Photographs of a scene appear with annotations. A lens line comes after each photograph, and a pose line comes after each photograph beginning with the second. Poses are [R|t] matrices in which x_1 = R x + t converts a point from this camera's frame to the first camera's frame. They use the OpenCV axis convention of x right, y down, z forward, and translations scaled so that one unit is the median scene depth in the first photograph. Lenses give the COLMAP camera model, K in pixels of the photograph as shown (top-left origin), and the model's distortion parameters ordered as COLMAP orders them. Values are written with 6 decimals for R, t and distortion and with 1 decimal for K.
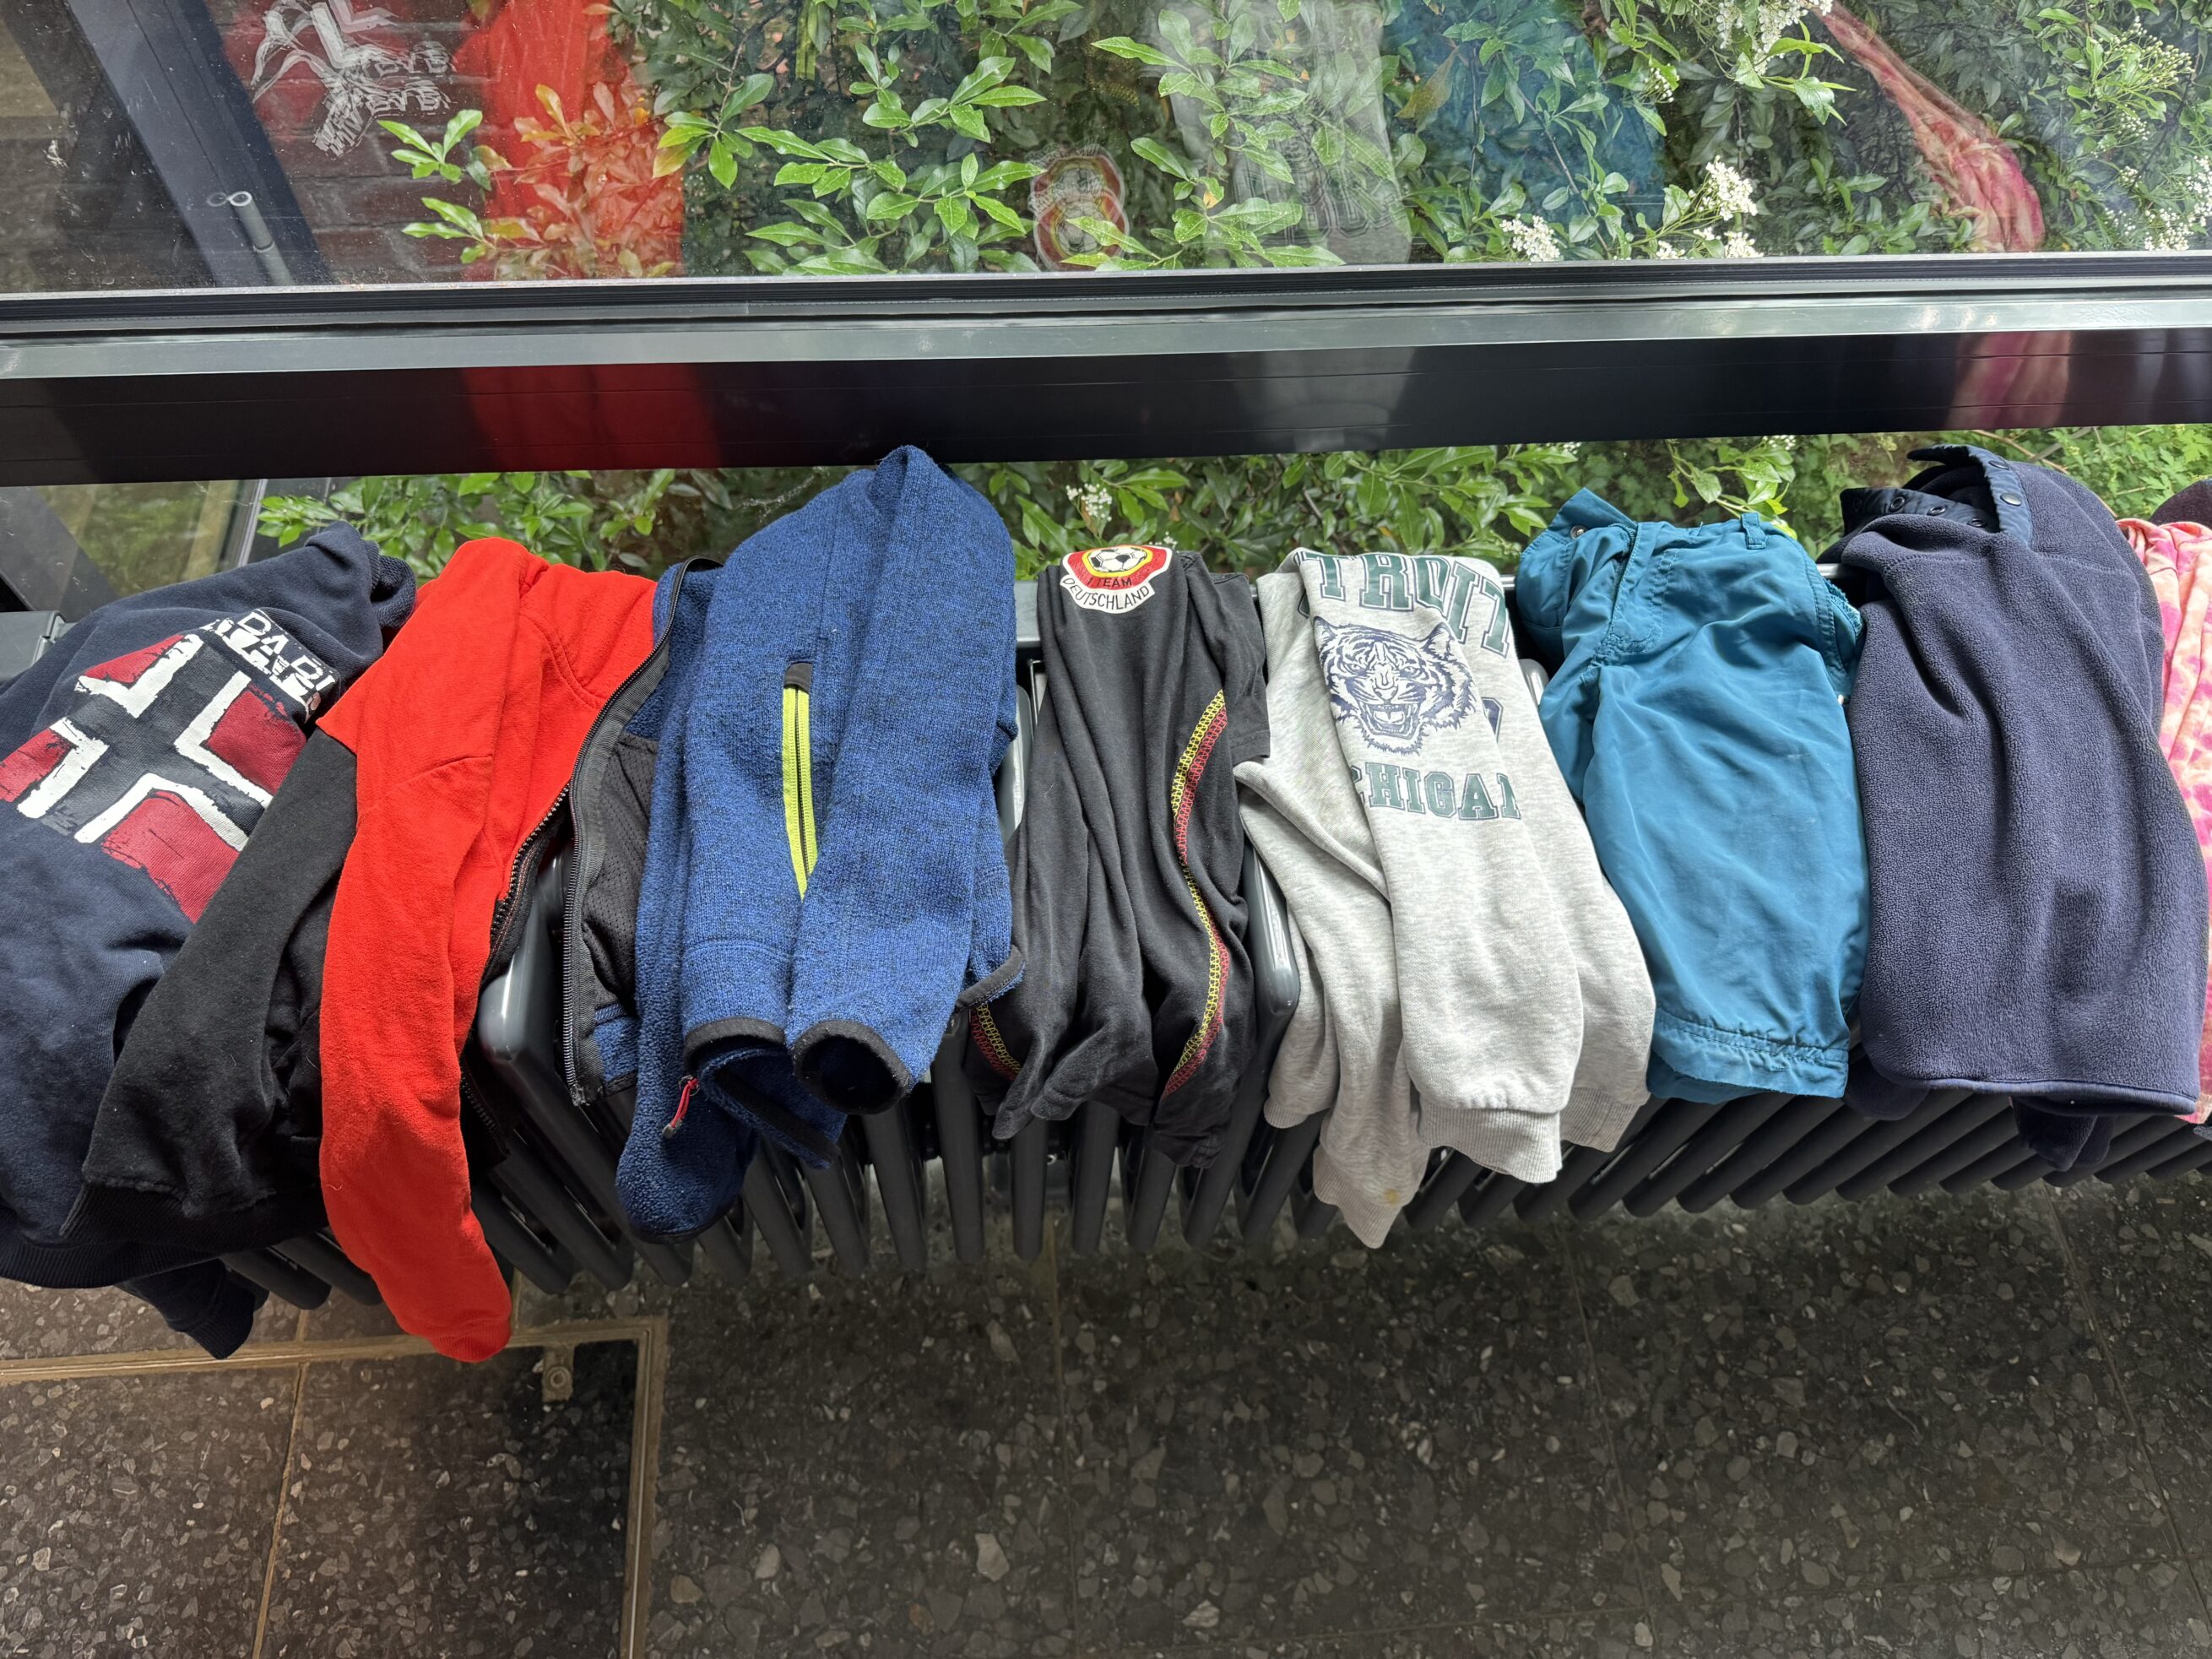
lens RADIAL K [[1531.4, 0, 1120.0], [0, 1531.4, 815.1], [0, 0, 1]] dist [0.014988, -0.022214]
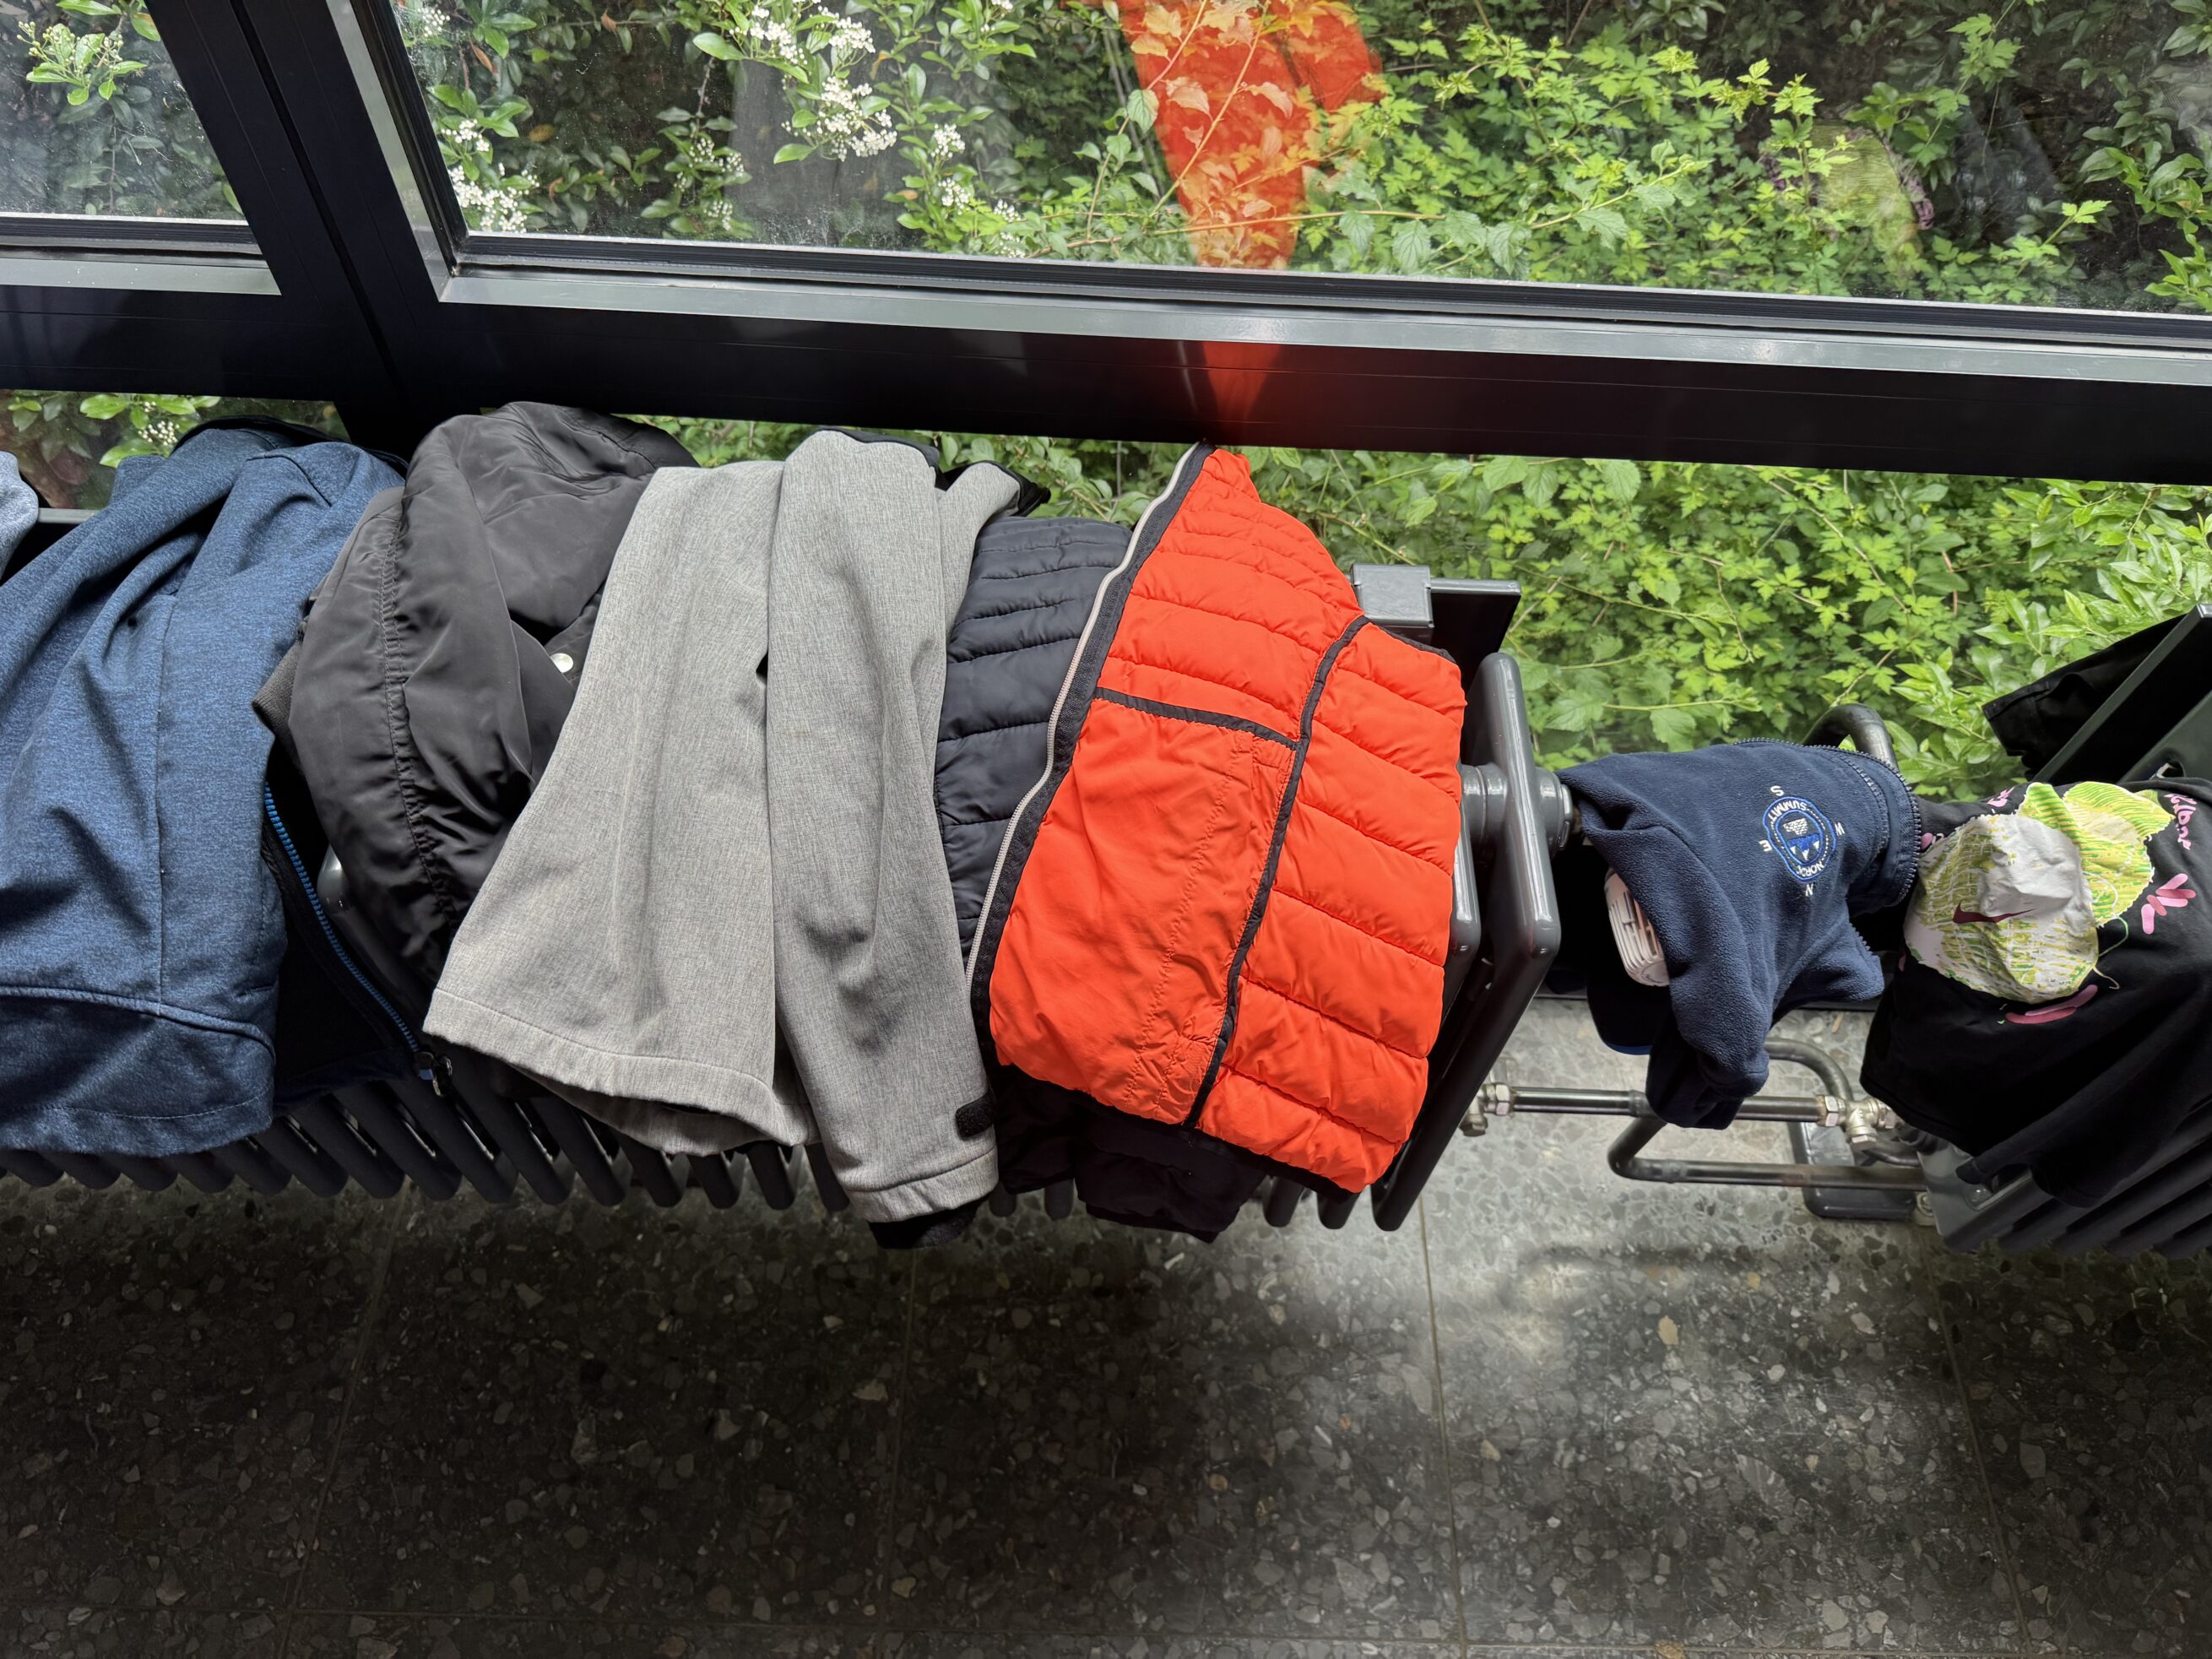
lens RADIAL K [[1551.9, 0, 1090.4], [0, 1551.9, 819.2], [0, 0, 1]] dist [-0.004226, -0.009205]
pose [[0.995017, 0.076438, -0.064013, 1.213201], [-0.079727, 0.995536, -0.050511, 0.008810], [0.059867, 0.055363, 0.996670, 0.057428]]
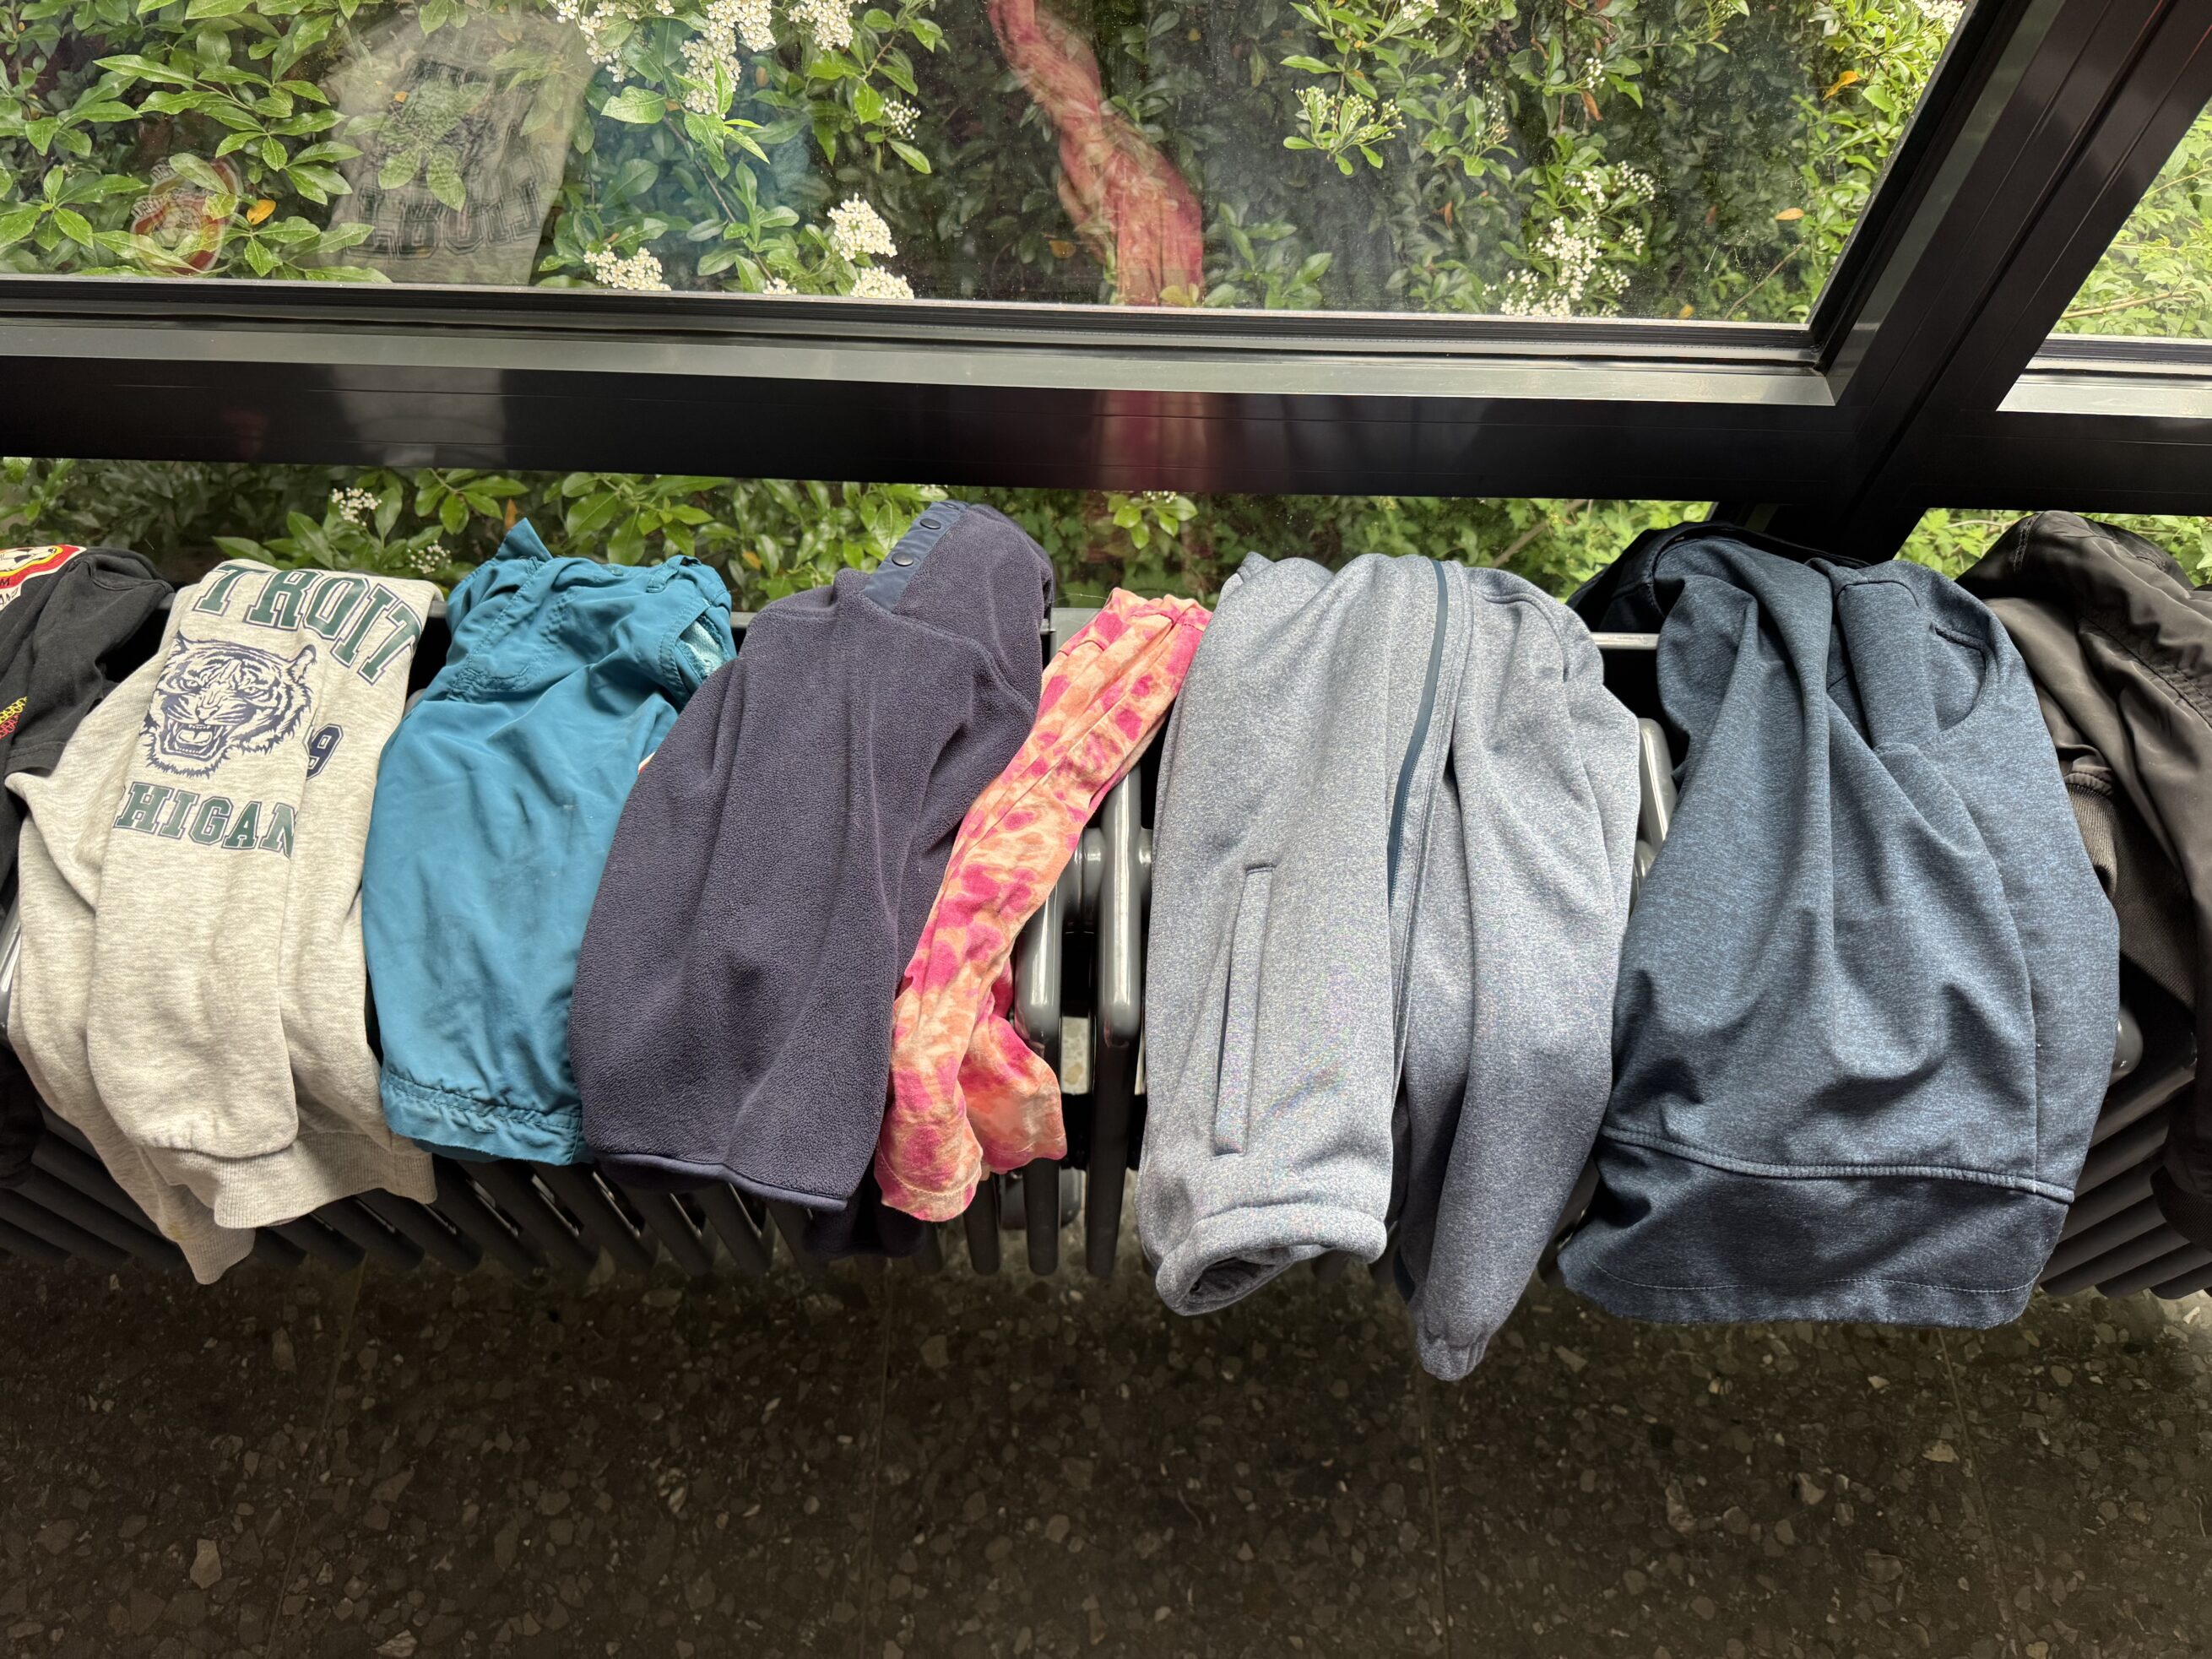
lens RADIAL K [[1531.4, 0, 1109.3], [0, 1531.4, 808.7], [0, 0, 1]] dist [0.014988, -0.022214]
pose [[0.995972, 0.068765, -0.057540, 0.505794], [-0.069628, 0.997487, -0.013126, -0.028909], [0.056493, 0.017079, 0.998257, 0.037922]]
